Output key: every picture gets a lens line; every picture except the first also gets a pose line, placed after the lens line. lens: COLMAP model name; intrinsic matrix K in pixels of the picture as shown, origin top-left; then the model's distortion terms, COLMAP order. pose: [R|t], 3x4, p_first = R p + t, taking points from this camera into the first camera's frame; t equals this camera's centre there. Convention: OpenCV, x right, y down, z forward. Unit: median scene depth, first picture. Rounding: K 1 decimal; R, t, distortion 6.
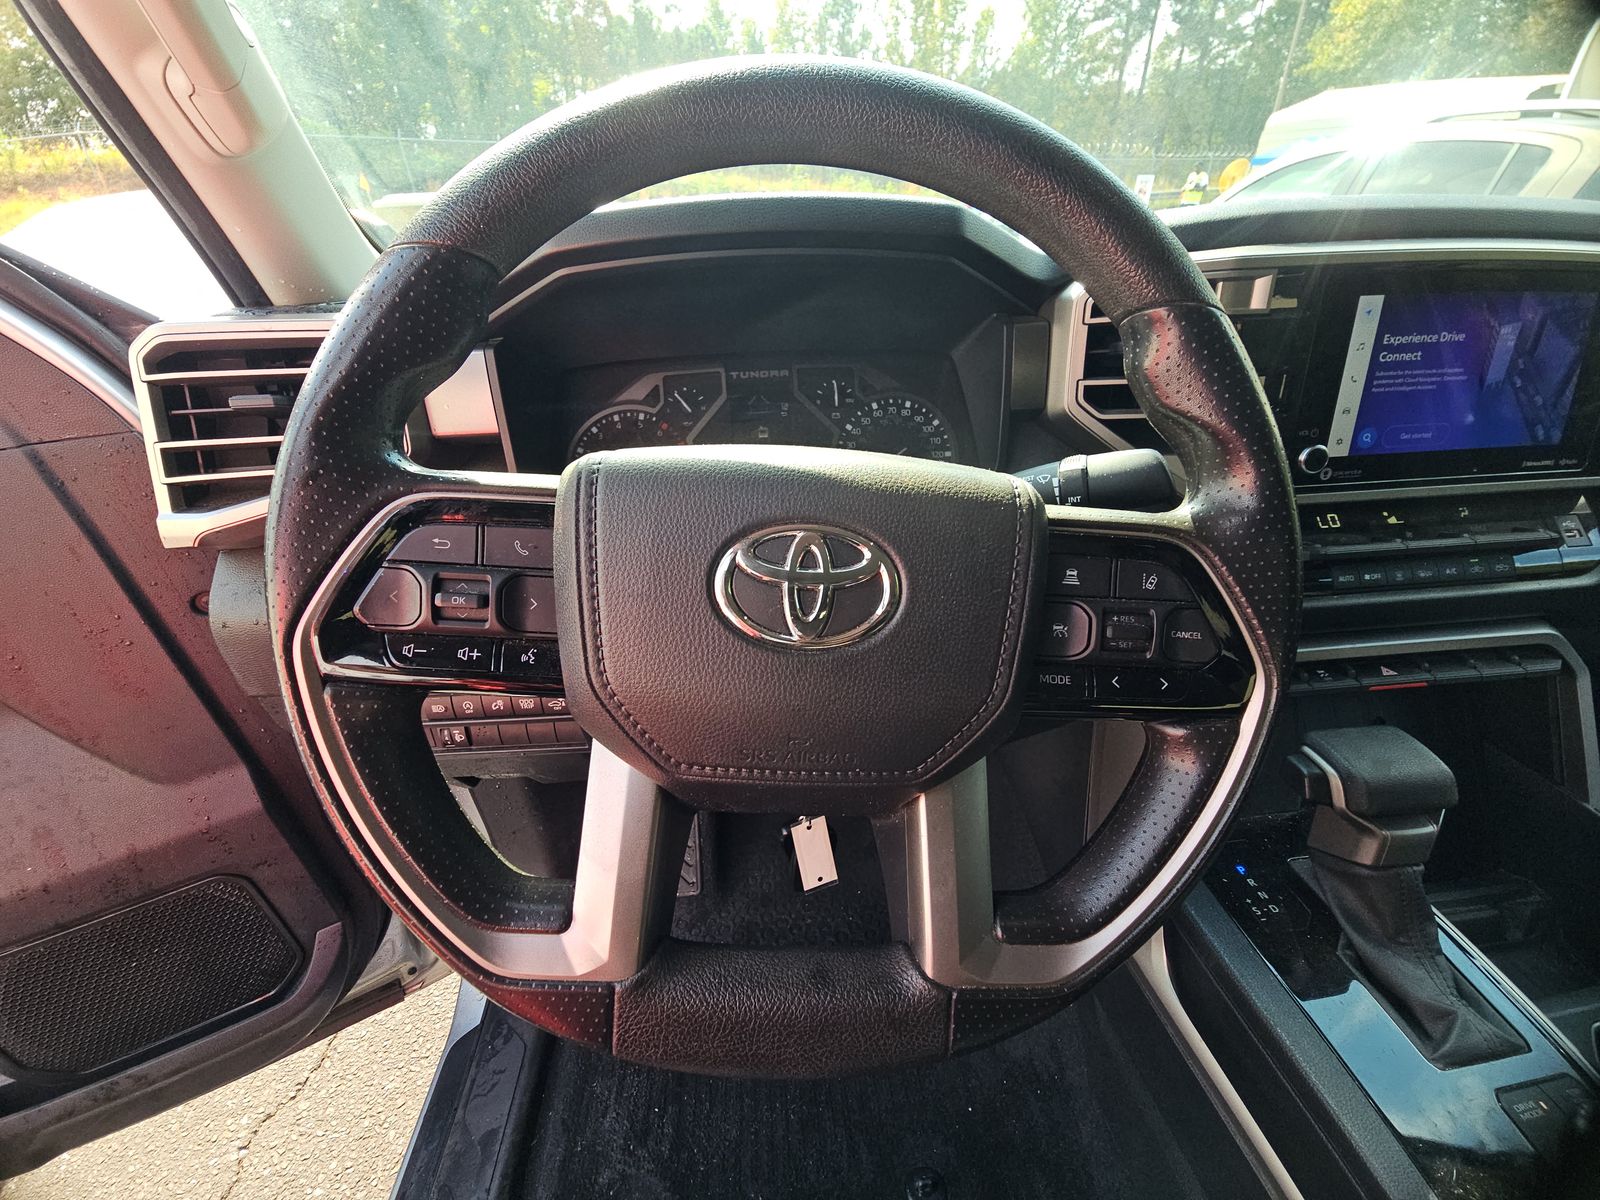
lens RADIAL K [[647.7, 0, 795.9], [0, 647.7, 607.1], [0, 0, 1]] dist [0.006405, -0.004123]
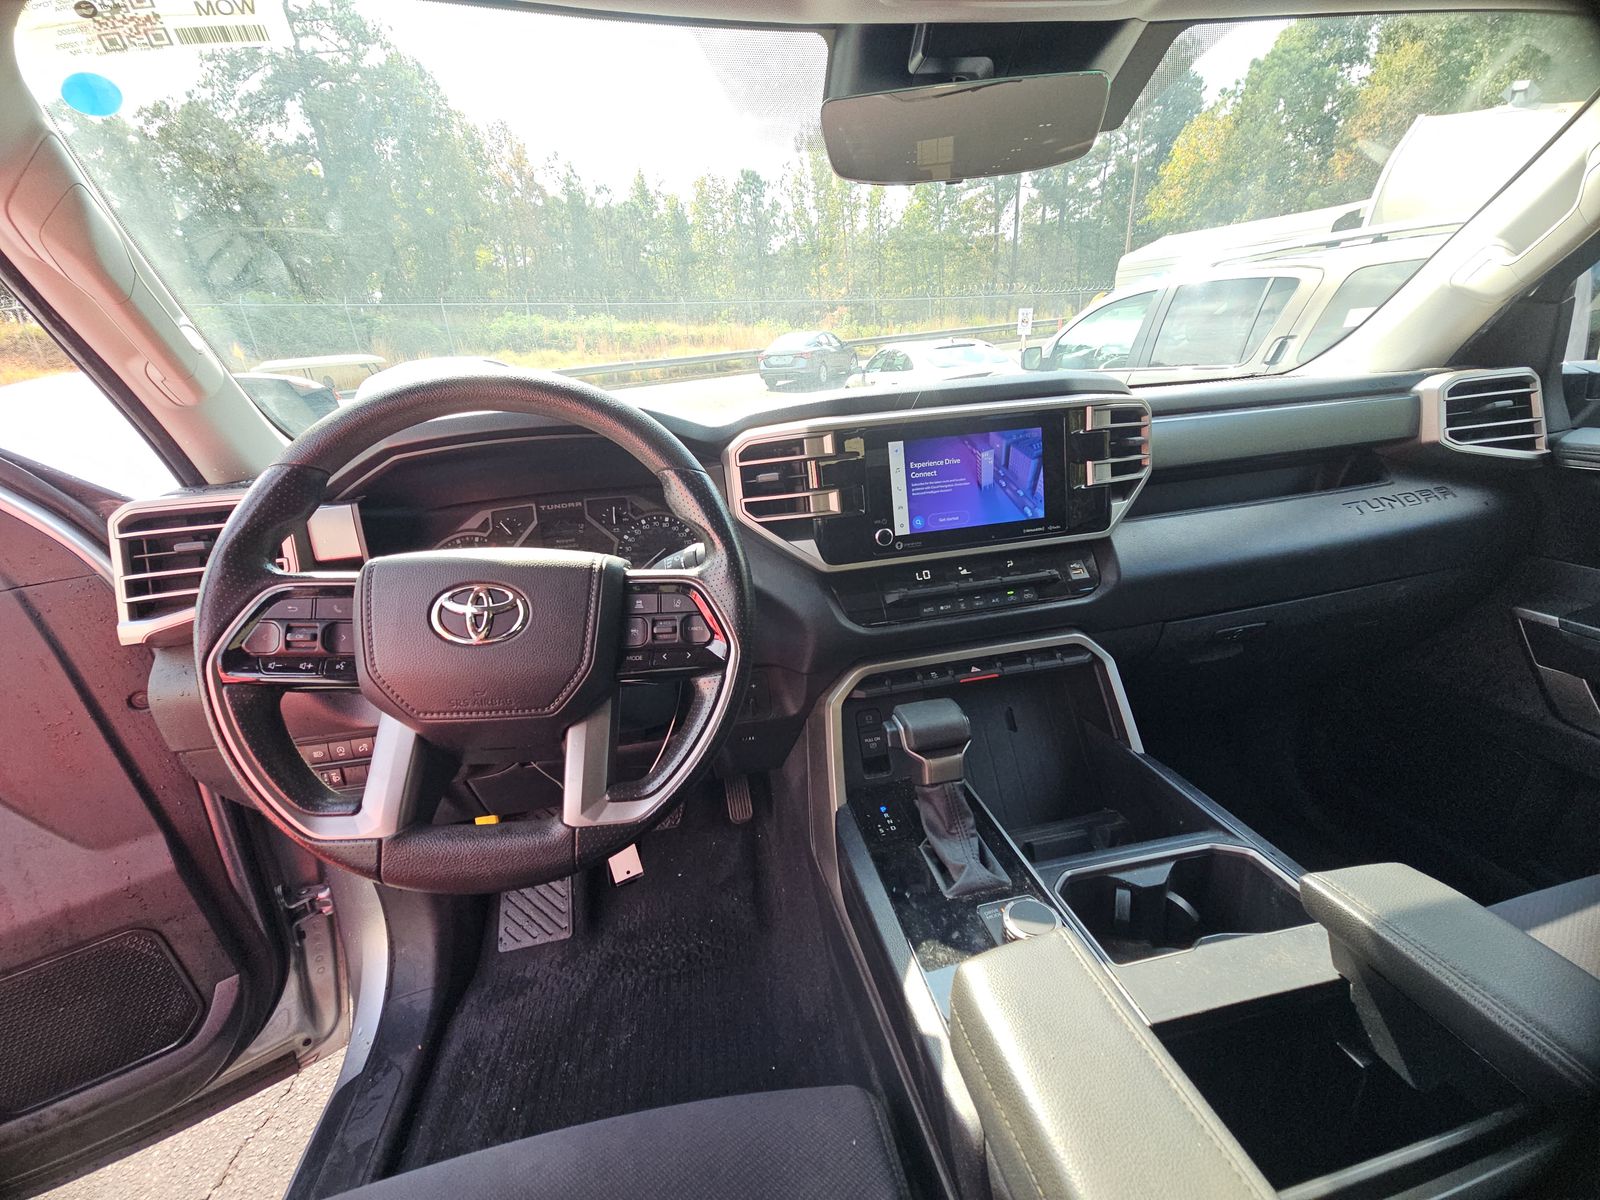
lens RADIAL K [[647.7, 0, 795.9], [0, 647.7, 607.1], [0, 0, 1]] dist [0.006405, -0.004123]
pose [[0.994502, -0.074424, 0.073670, 0.389453], [0.085583, 0.983035, -0.162229, 0.164566], [-0.060347, 0.167642, 0.983999, -0.481805]]
